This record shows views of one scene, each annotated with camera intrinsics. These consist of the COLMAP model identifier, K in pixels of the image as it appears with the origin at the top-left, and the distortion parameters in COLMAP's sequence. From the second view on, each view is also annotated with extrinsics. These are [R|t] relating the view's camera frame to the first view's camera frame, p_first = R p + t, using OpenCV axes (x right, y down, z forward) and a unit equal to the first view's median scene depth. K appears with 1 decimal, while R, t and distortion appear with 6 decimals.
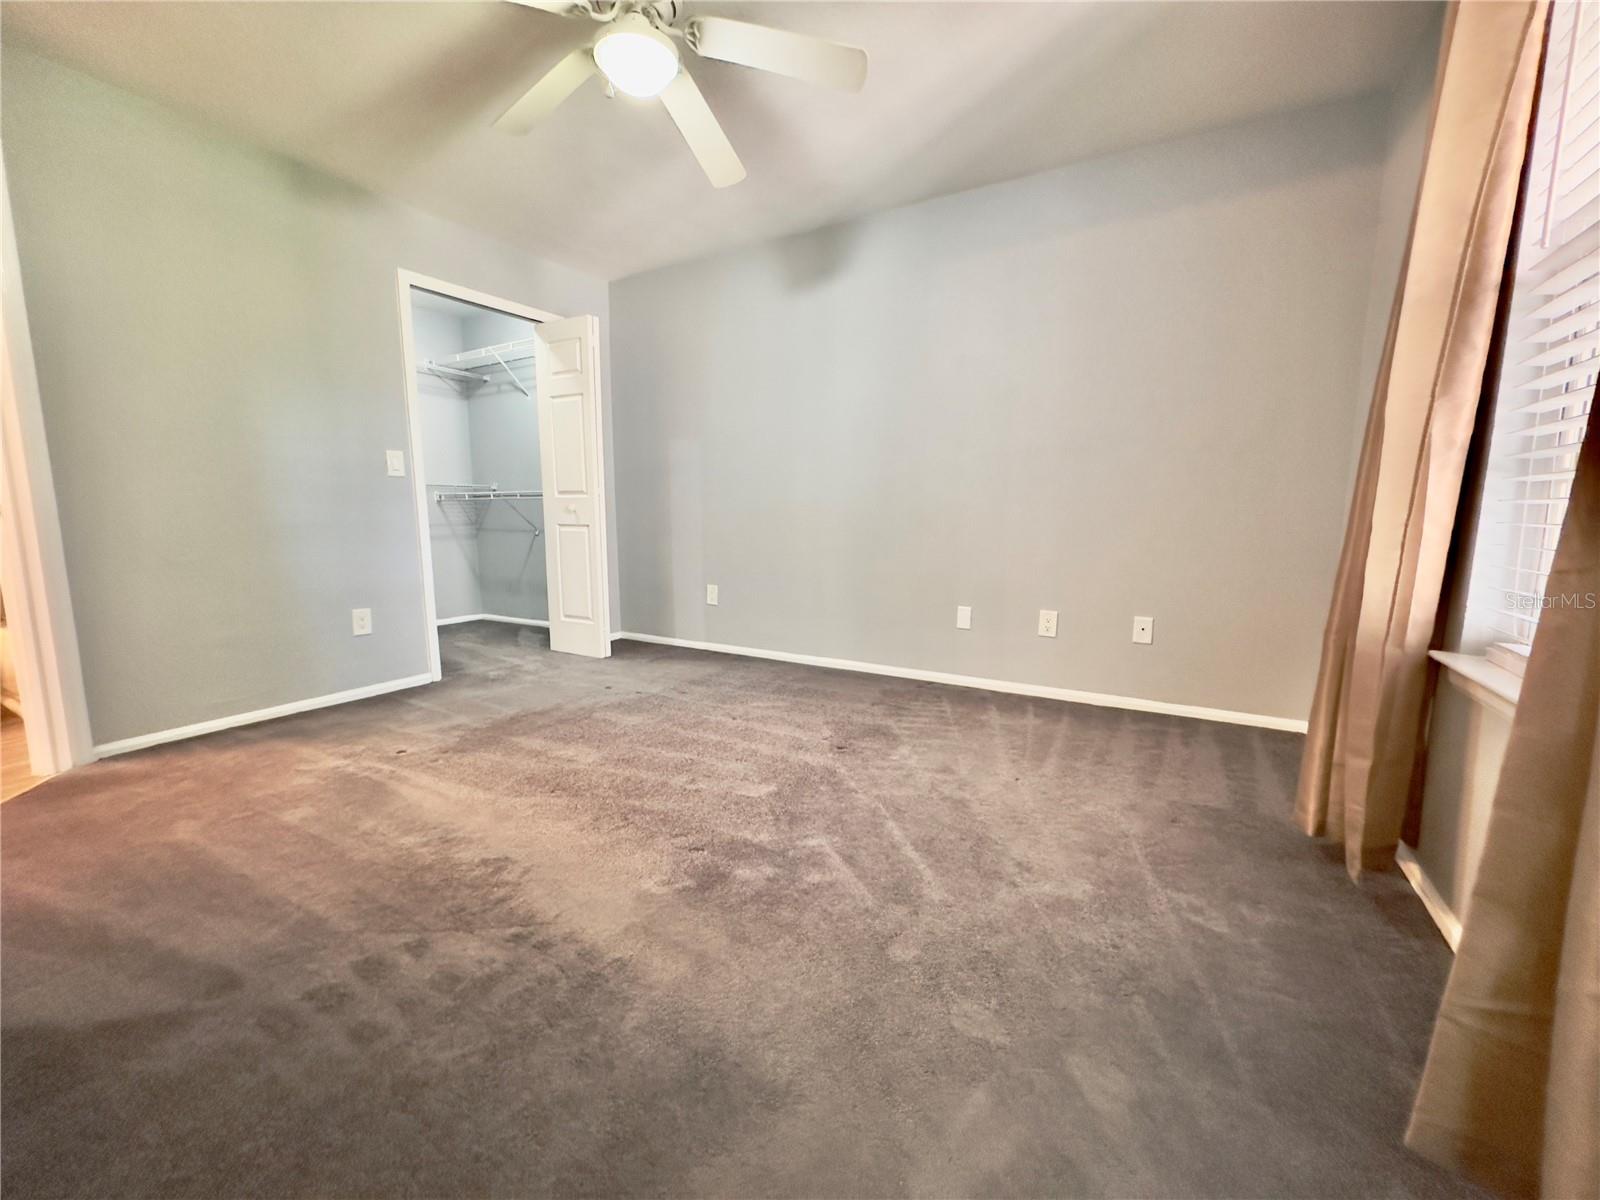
lens RADIAL K [[640.6, 0, 800.0], [0, 640.6, 600.0], [0, 0, 1]] dist [-0.003303, 0.000092]
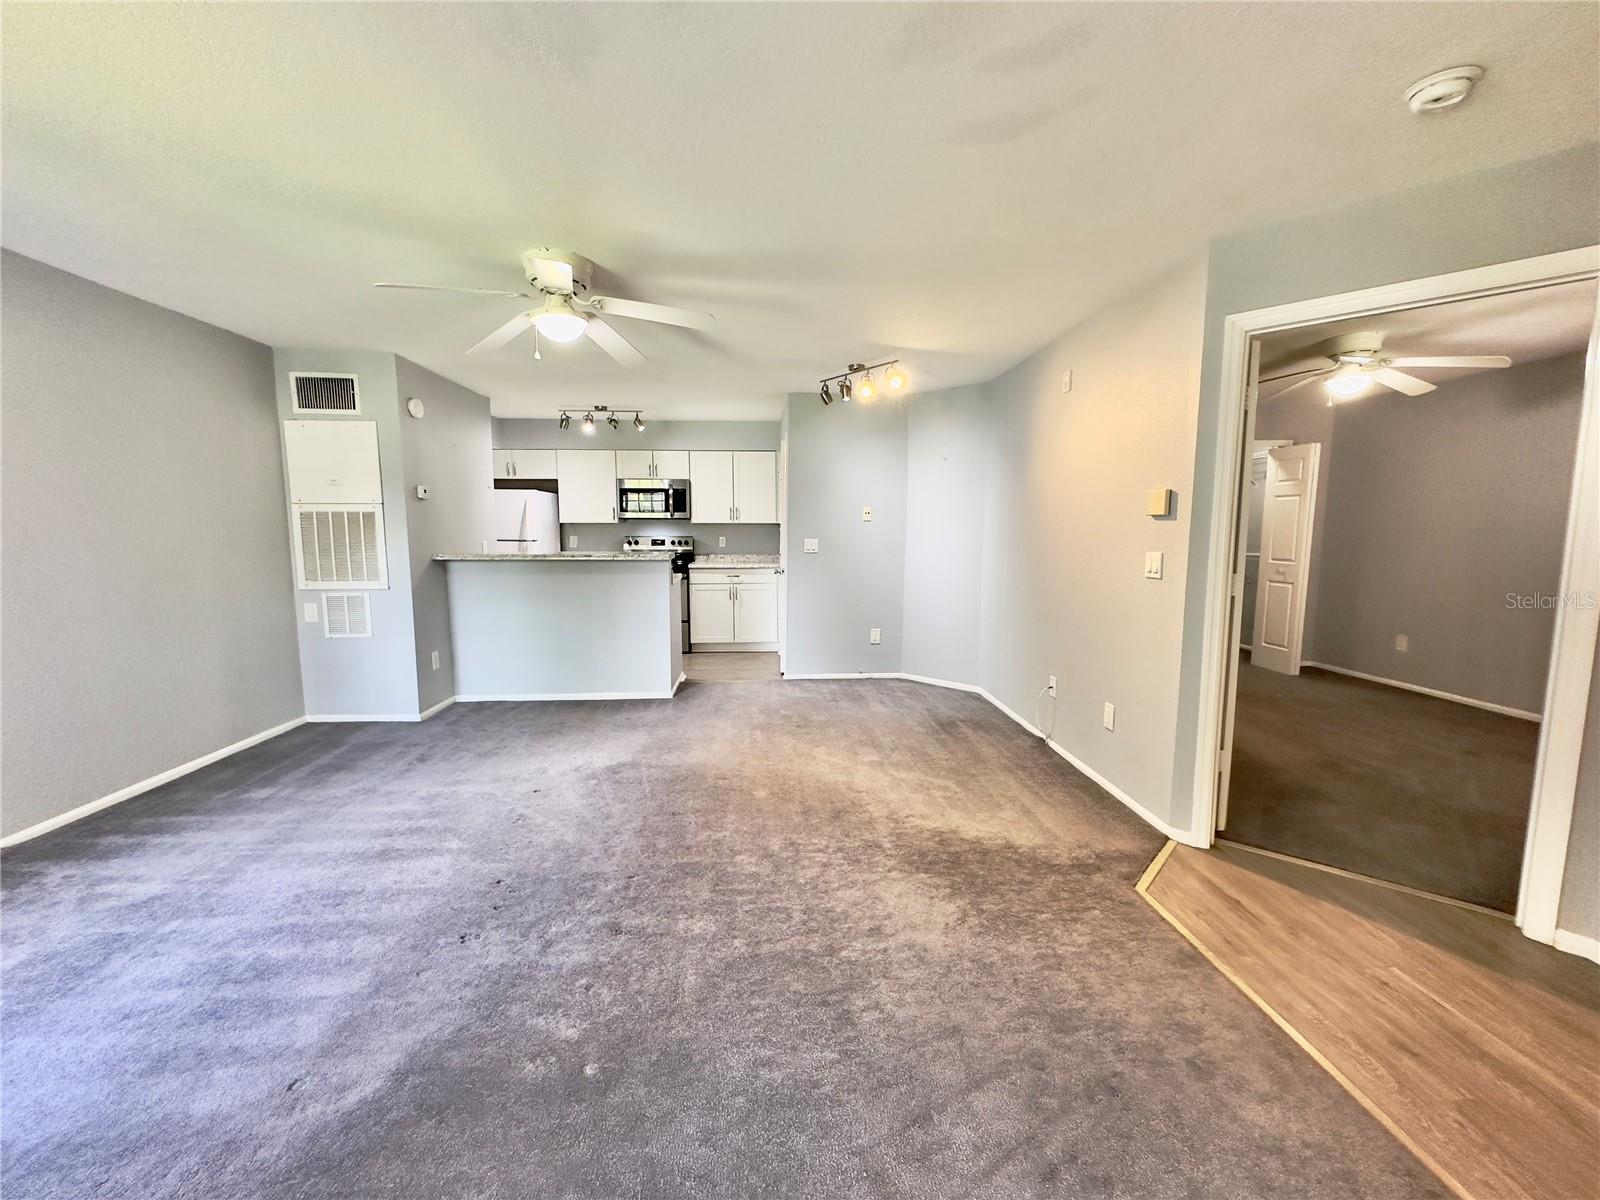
lens RADIAL K [[640.6, 0, 800.0], [0, 640.6, 600.0], [0, 0, 1]] dist [-0.003303, 0.000092]
pose [[0.558588, 0.092384, -0.824284, 0.263891], [-0.116943, 0.992623, 0.032004, 0.006658], [0.821160, 0.078517, 0.565271, -0.794454]]
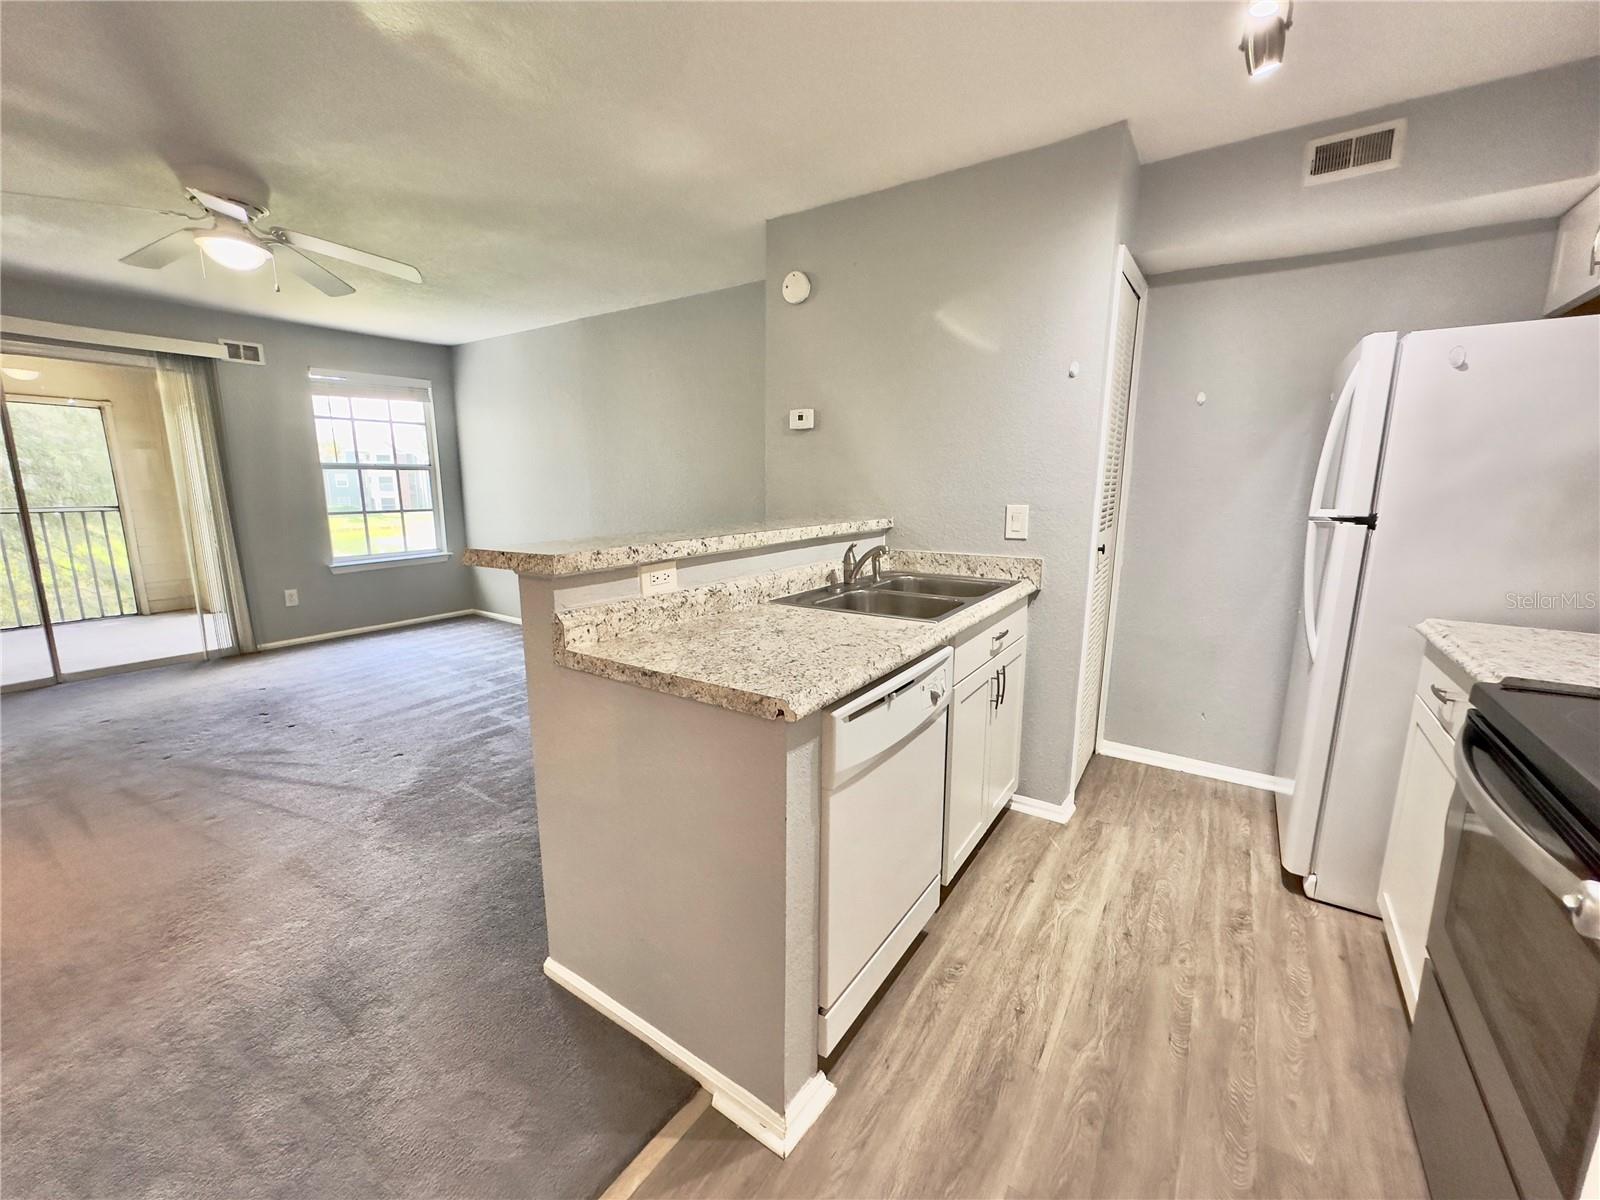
lens RADIAL K [[640.6, 0, 800.0], [0, 640.6, 600.0], [0, 0, 1]] dist [-0.003303, 0.000092]
pose [[-0.997935, -0.017172, 0.061893, -1.190064], [0.003515, 0.947552, 0.319583, -0.114729], [-0.064135, 0.319141, -0.945535, 0.105594]]
